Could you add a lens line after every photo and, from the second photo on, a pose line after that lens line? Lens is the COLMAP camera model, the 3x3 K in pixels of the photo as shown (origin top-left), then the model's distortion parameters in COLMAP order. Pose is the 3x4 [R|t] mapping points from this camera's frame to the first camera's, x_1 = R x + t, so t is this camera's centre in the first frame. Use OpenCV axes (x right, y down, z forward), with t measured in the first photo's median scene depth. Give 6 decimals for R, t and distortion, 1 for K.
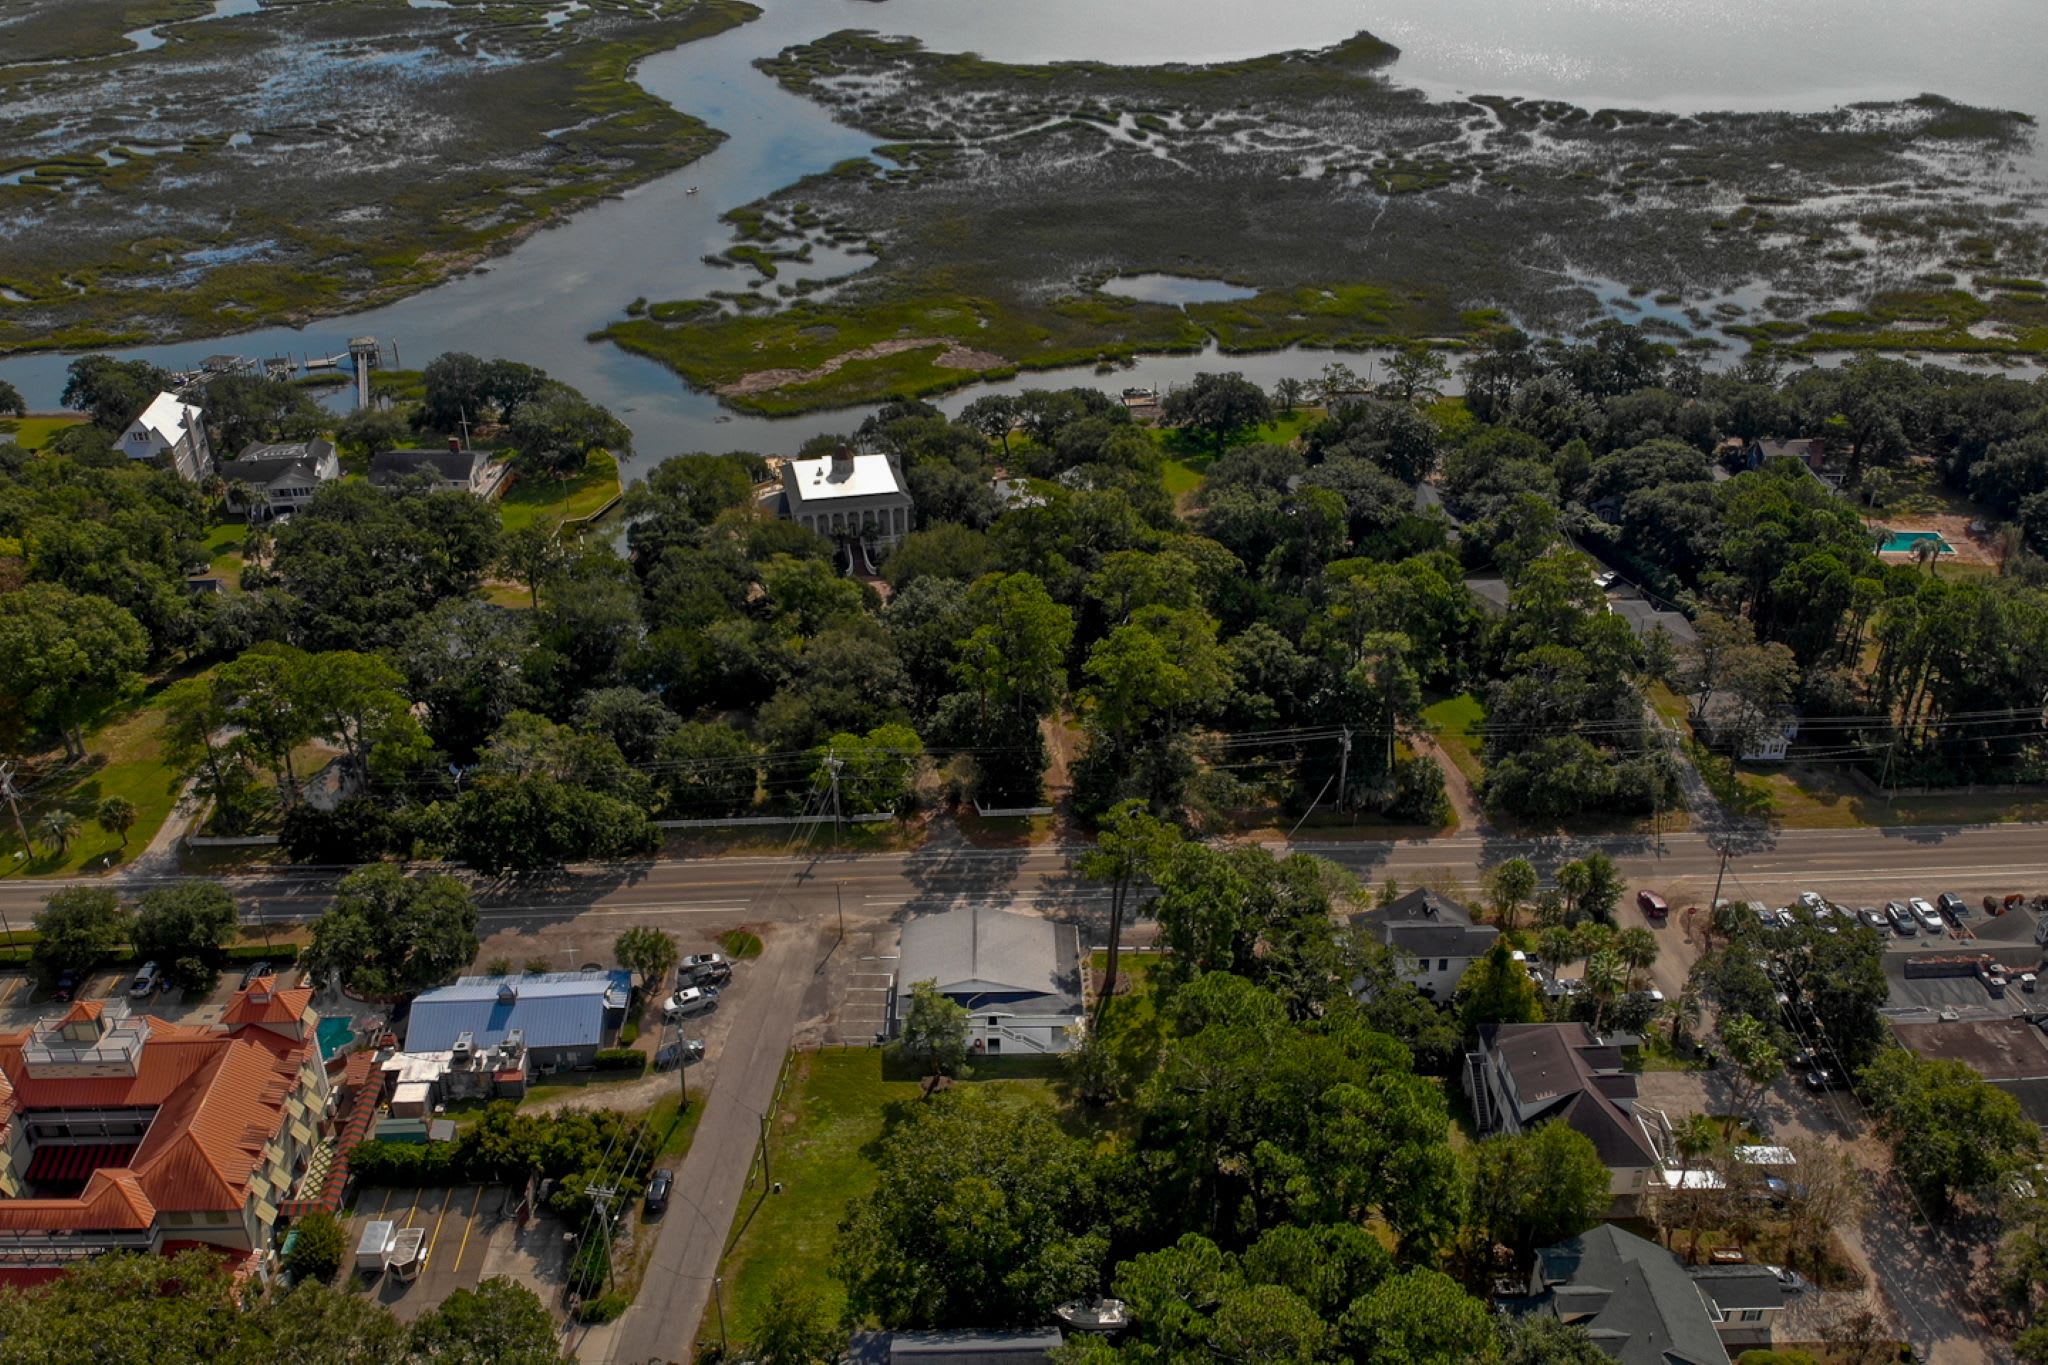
lens RADIAL K [[1577.5, 0, 1044.2], [0, 1577.5, 677.6], [0, 0, 1]] dist [0.142318, -0.295599]
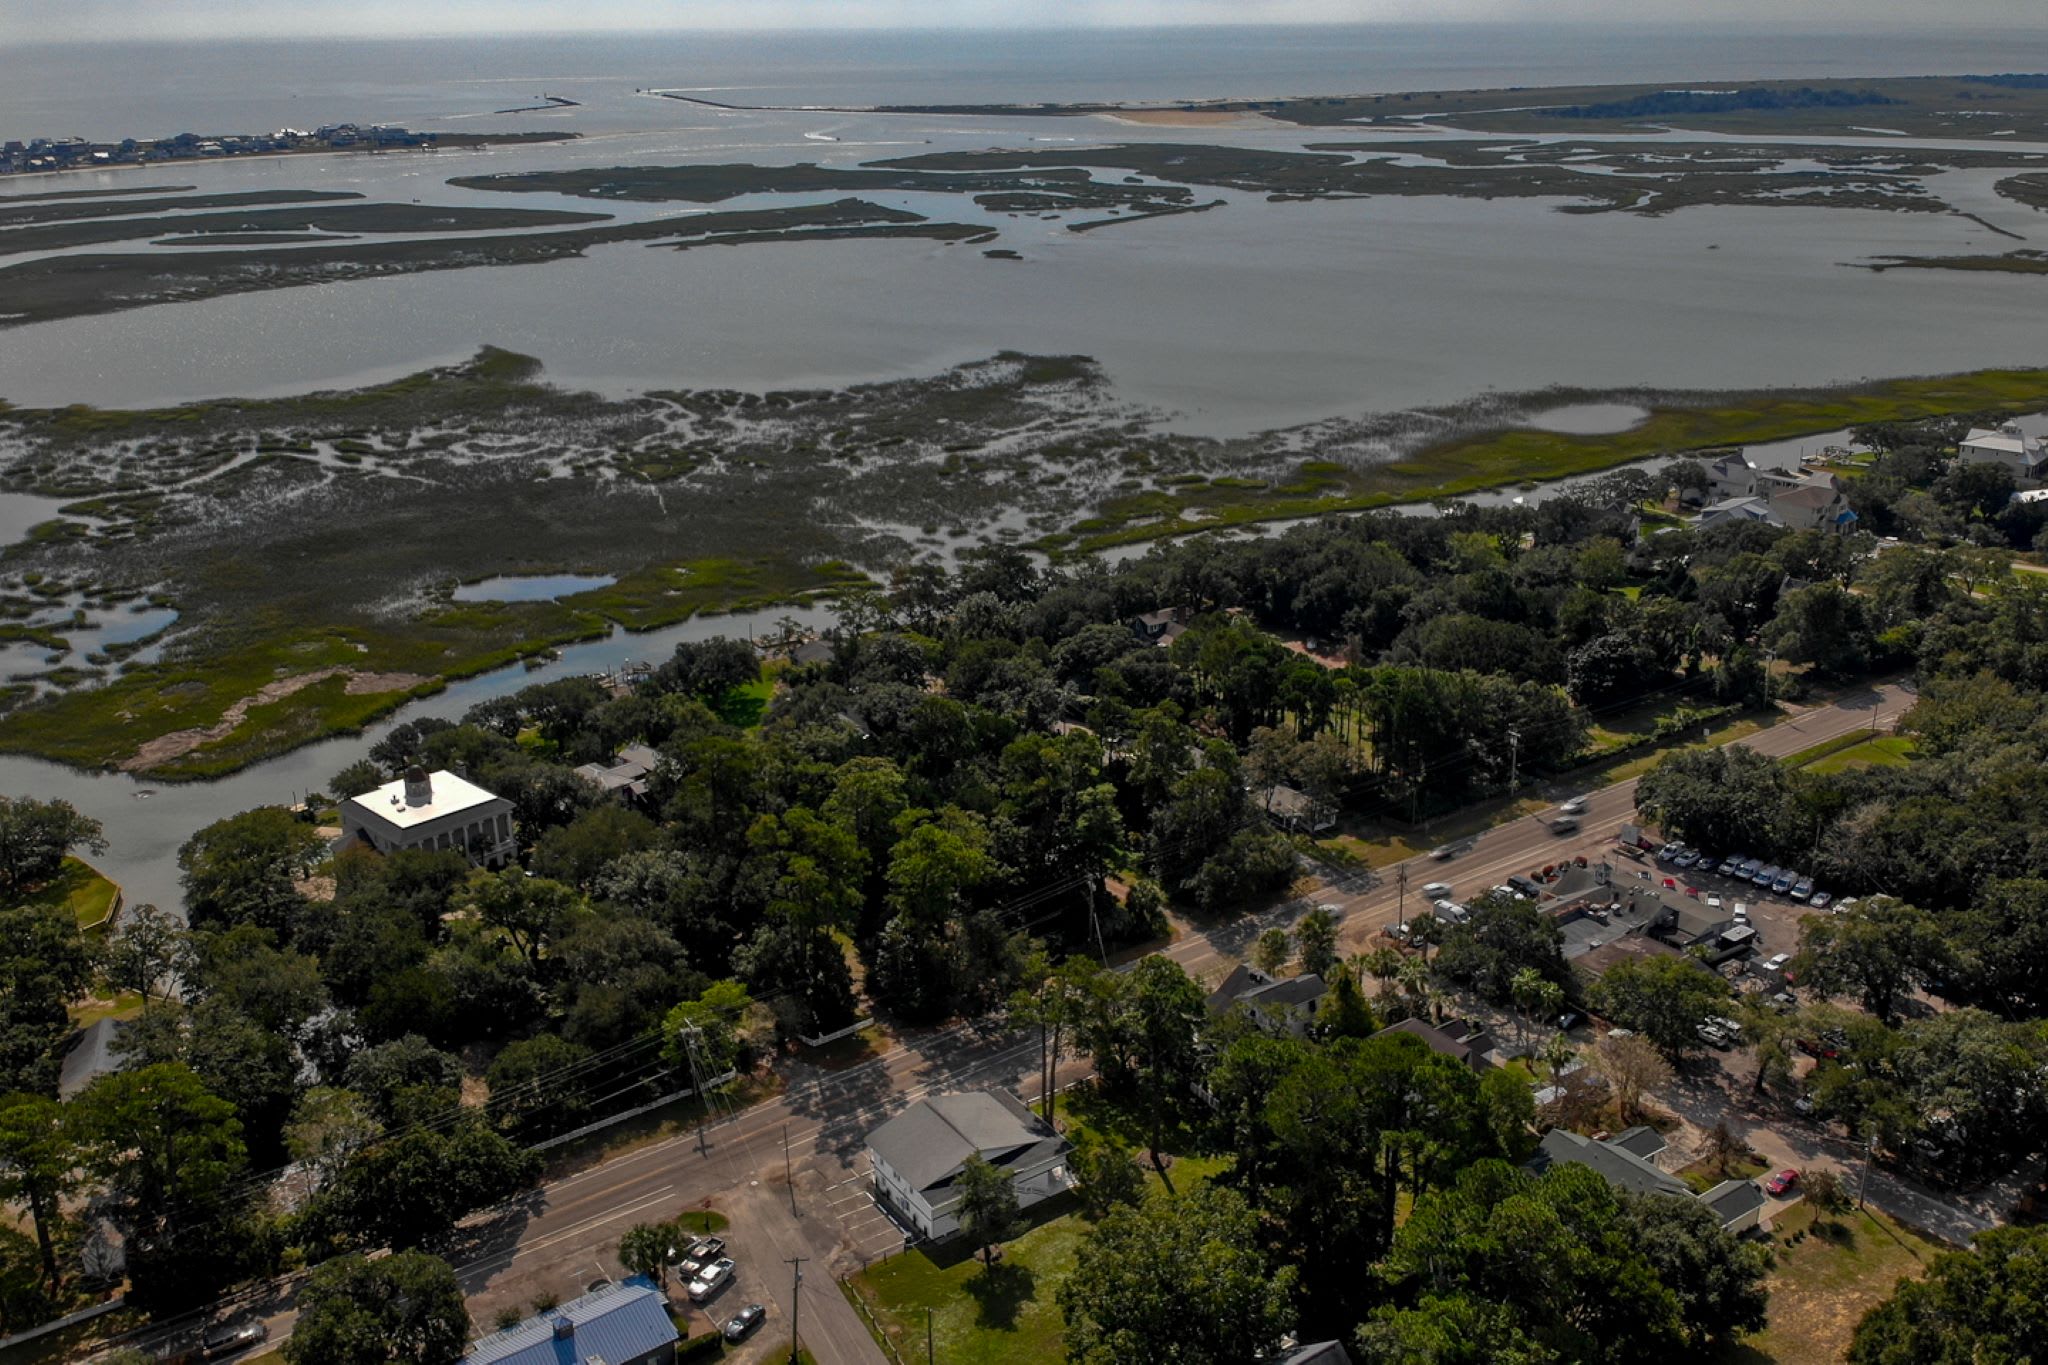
lens RADIAL K [[1577.5, 0, 1044.2], [0, 1577.5, 677.6], [0, 0, 1]] dist [0.142318, -0.295599]
pose [[0.851396, -0.189444, 0.489117, -0.174873], [0.271064, 0.957240, -0.101079, 0.001238], [-0.449053, 0.218640, 0.866342, -0.012109]]
